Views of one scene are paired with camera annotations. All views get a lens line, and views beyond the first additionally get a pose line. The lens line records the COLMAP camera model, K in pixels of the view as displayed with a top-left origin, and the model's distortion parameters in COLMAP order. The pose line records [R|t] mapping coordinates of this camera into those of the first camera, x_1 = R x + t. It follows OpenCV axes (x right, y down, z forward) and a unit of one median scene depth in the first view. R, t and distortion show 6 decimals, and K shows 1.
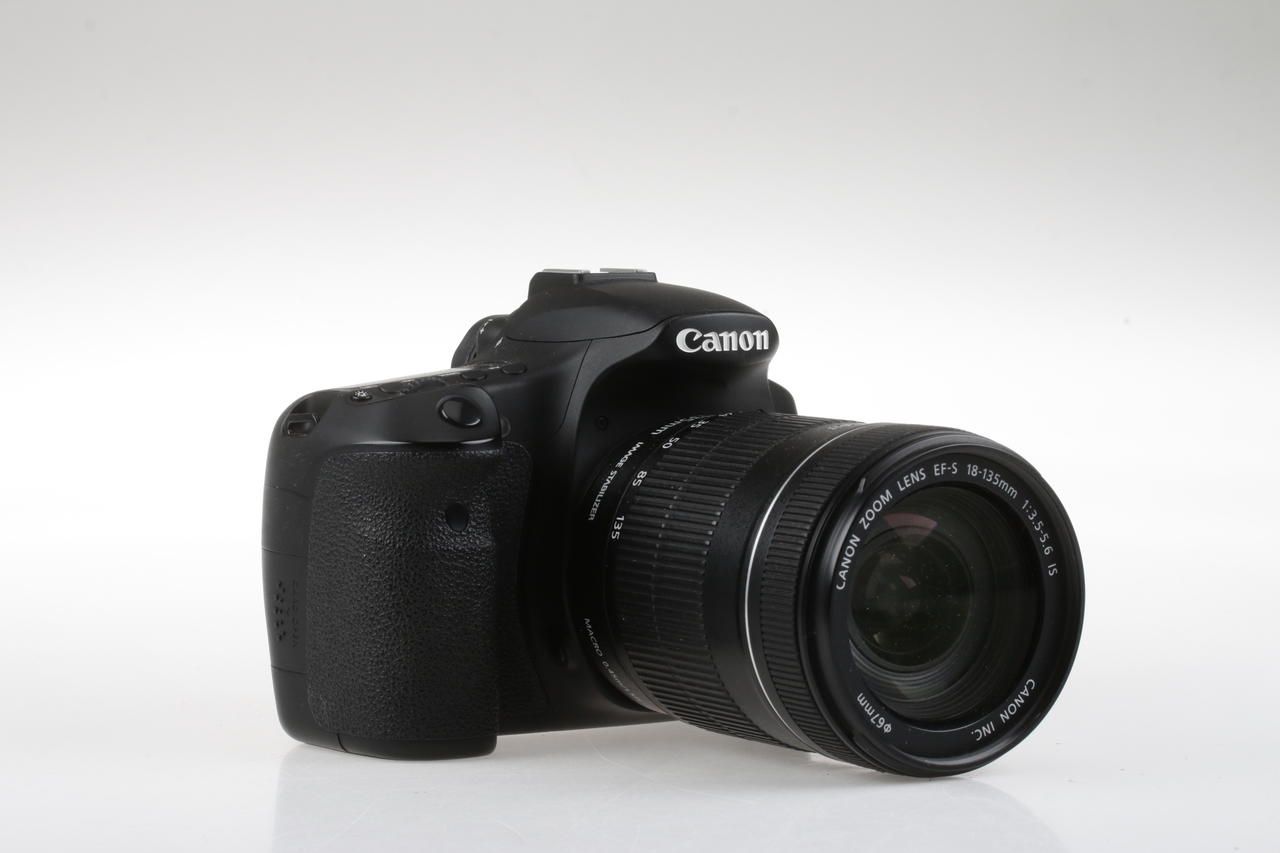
lens RADIAL K [[3658.6, 0, 640.0], [0, 3658.6, 426.5], [0, 0, 1]] dist [0.100907, 0.262659]
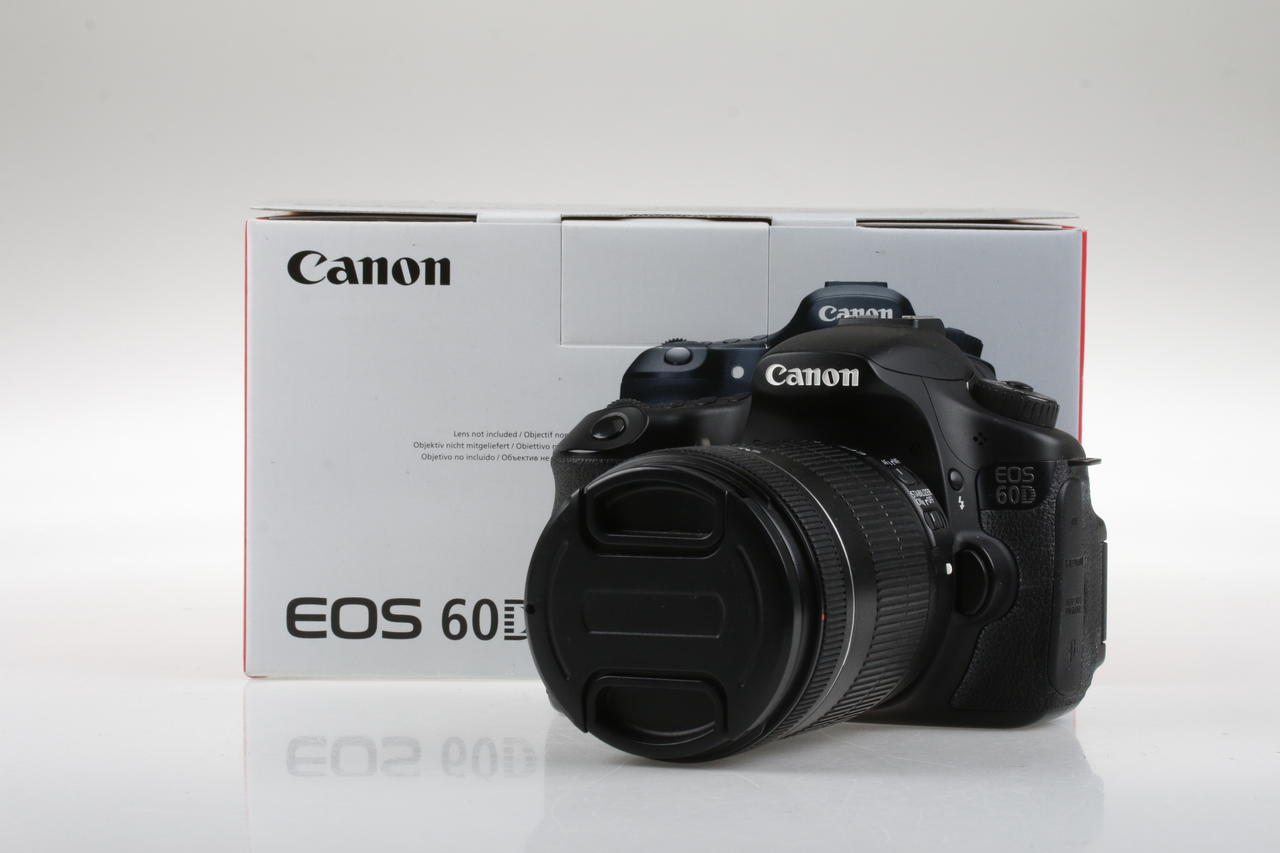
lens RADIAL K [[3658.6, 0, 640.0], [0, 3658.6, 426.5], [0, 0, 1]] dist [0.100907, 0.262659]
pose [[0.519184, 0.037169, -0.853854, 1.014543], [-0.062897, 0.998006, 0.005200, -0.011458], [0.852345, 0.051005, 0.520487, 0.402061]]
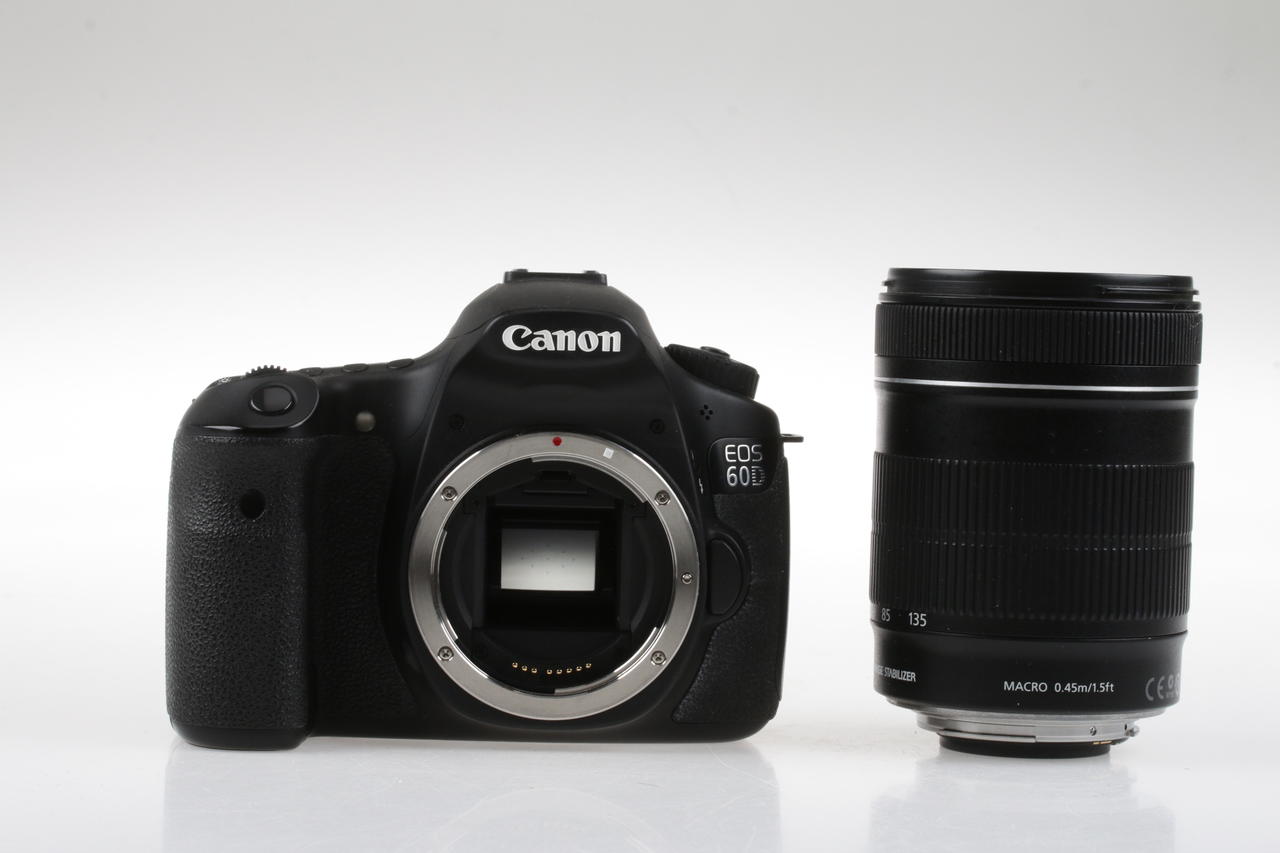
lens RADIAL K [[3658.6, 0, 640.0], [0, 3658.6, 426.5], [0, 0, 1]] dist [0.100907, 0.262659]
pose [[0.866953, 0.042388, -0.496585, 0.548047], [-0.057494, 0.998231, -0.015166, 0.013024], [0.495063, 0.041699, 0.867856, 0.201129]]
